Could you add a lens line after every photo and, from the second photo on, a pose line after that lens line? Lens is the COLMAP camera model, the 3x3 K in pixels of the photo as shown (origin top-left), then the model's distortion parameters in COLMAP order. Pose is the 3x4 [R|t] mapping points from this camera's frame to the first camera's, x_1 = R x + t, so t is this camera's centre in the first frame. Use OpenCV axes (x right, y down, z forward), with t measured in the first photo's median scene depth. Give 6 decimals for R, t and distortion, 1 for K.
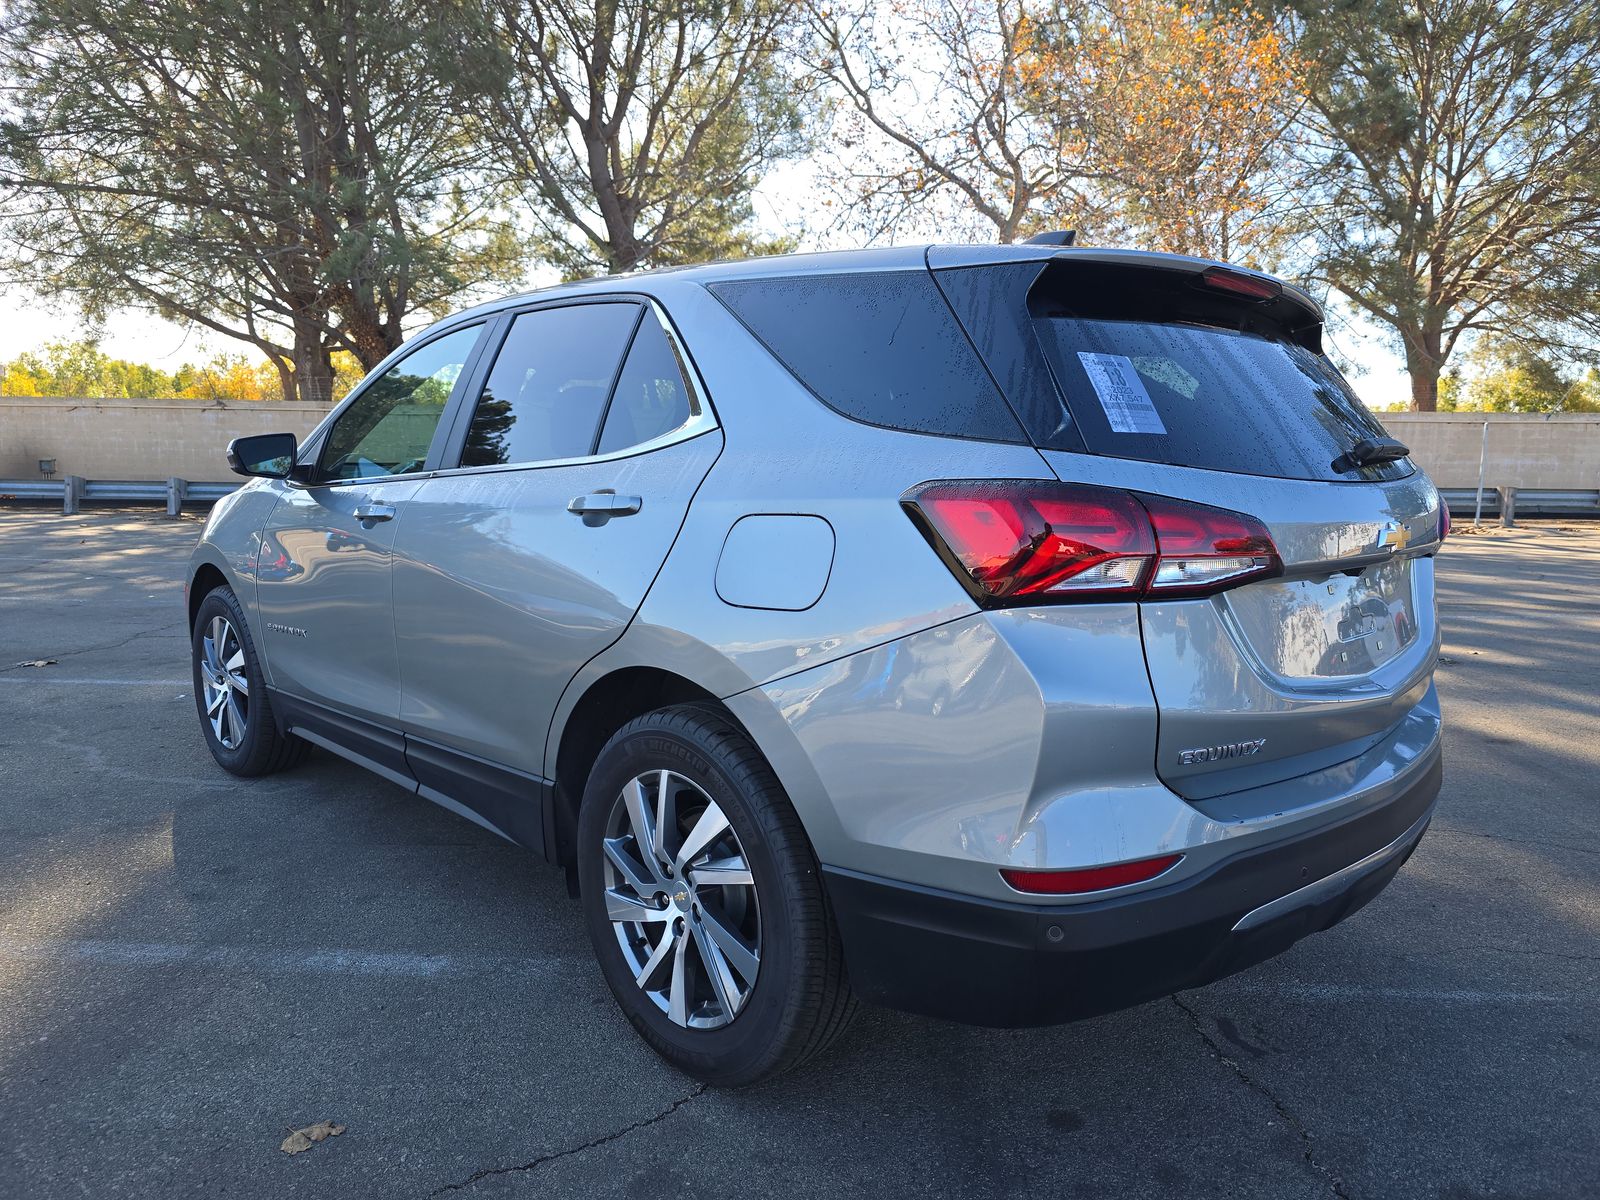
lens RADIAL K [[1065.4, 0, 789.5], [0, 1065.4, 600.5], [0, 0, 1]] dist [0.012719, -0.025641]
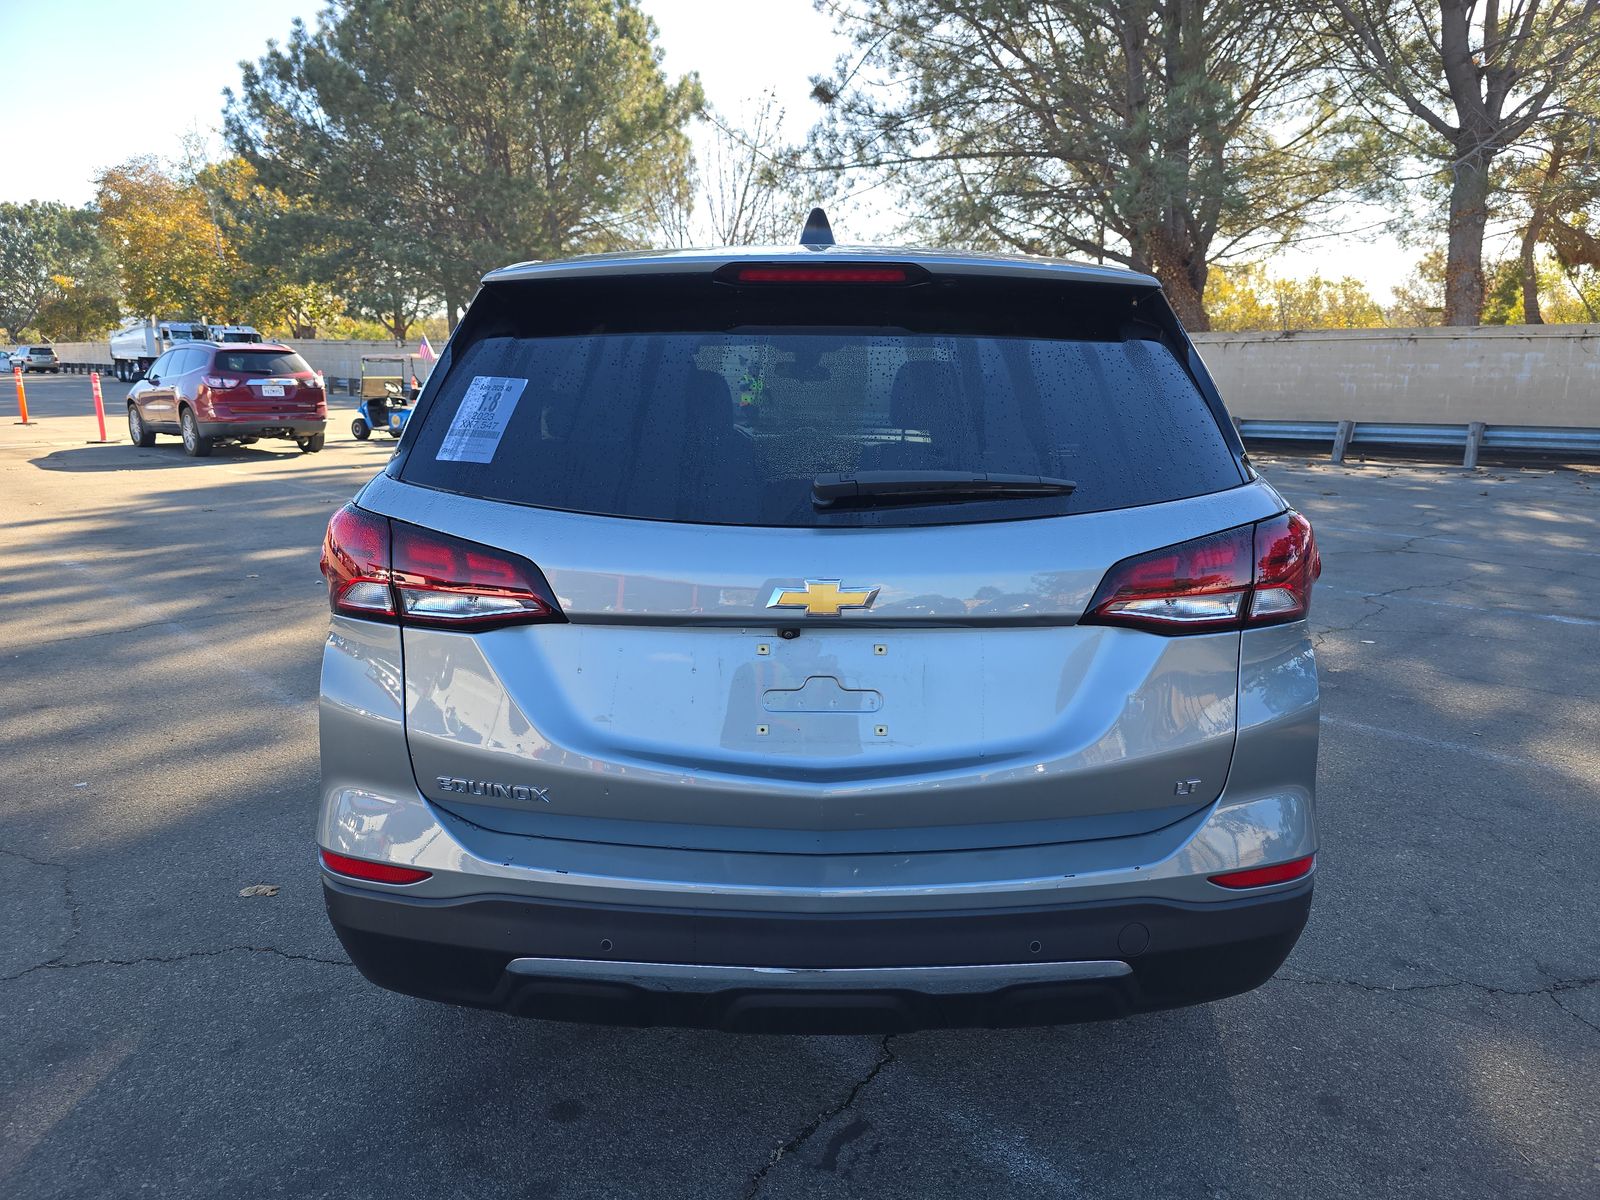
lens RADIAL K [[1061.6, 0, 800.0], [0, 1061.6, 600.0], [0, 0, 1]] dist [0.011951, -0.000230]
pose [[0.724973, 0.132517, -0.675910, 1.234124], [-0.086278, 0.991060, 0.101764, -0.153491], [0.683353, -0.015460, 0.729925, 0.471985]]
